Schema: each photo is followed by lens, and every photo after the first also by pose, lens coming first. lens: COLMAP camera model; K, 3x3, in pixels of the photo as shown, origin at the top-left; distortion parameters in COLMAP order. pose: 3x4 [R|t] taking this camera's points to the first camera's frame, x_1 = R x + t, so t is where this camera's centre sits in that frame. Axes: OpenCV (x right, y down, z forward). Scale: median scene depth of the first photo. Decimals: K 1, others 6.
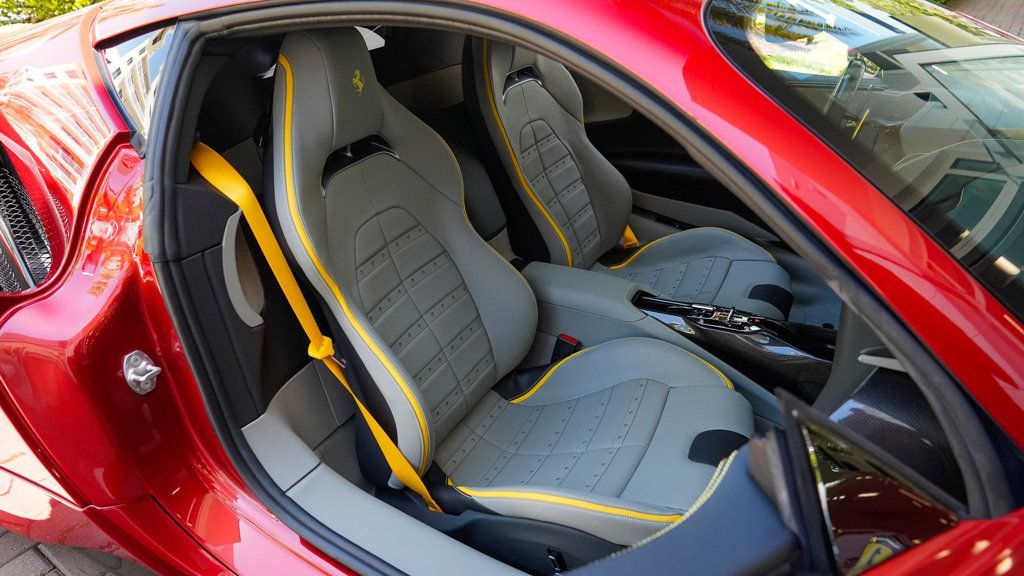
lens RADIAL K [[702.8, 0, 507.9], [0, 702.8, 292.6], [0, 0, 1]] dist [-0.138411, 0.099647]
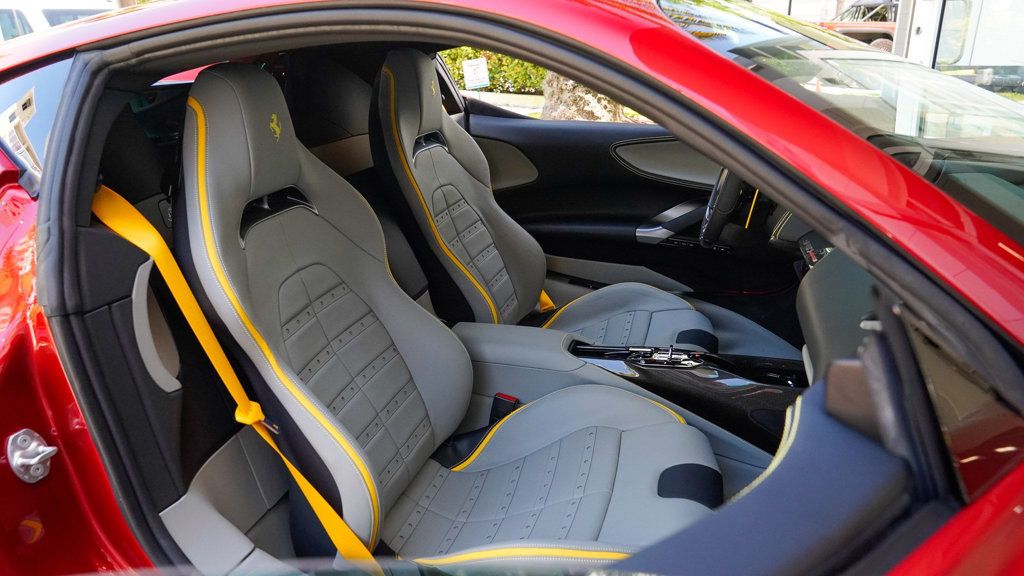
lens RADIAL K [[702.8, 0, 507.9], [0, 702.8, 292.6], [0, 0, 1]] dist [-0.138411, 0.099647]
pose [[0.983653, -0.070654, 0.165636, -0.068020], [0.094410, 0.985605, -0.140249, 0.070255], [-0.153343, 0.153594, 0.976163, 0.063117]]
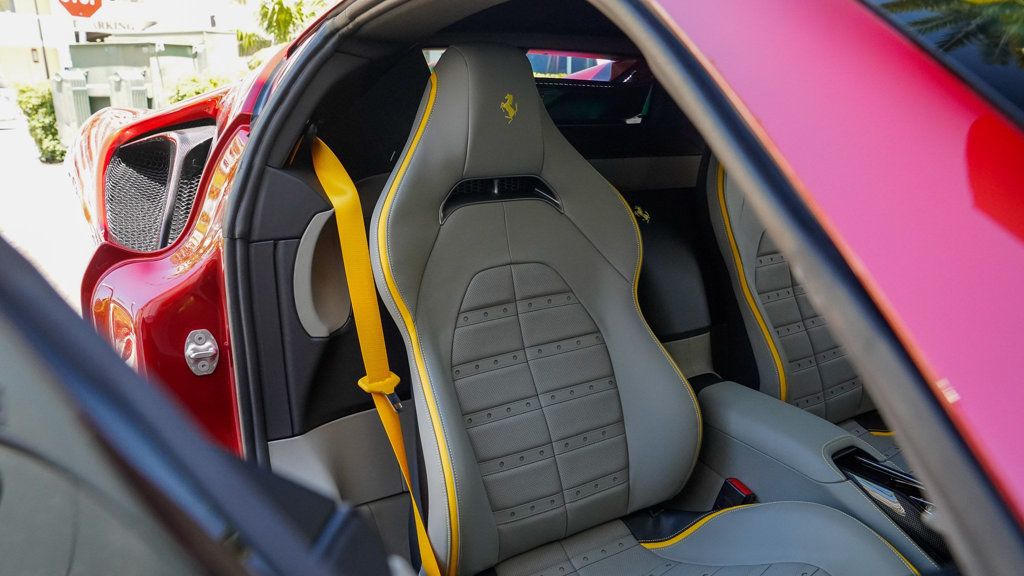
lens RADIAL K [[702.8, 0, 507.9], [0, 702.8, 292.6], [0, 0, 1]] dist [-0.138411, 0.099647]
pose [[0.851795, 0.163182, -0.497812, 0.240434], [-0.266102, 0.953305, -0.142830, 0.046464], [0.451259, 0.254130, 0.855443, 0.257009]]
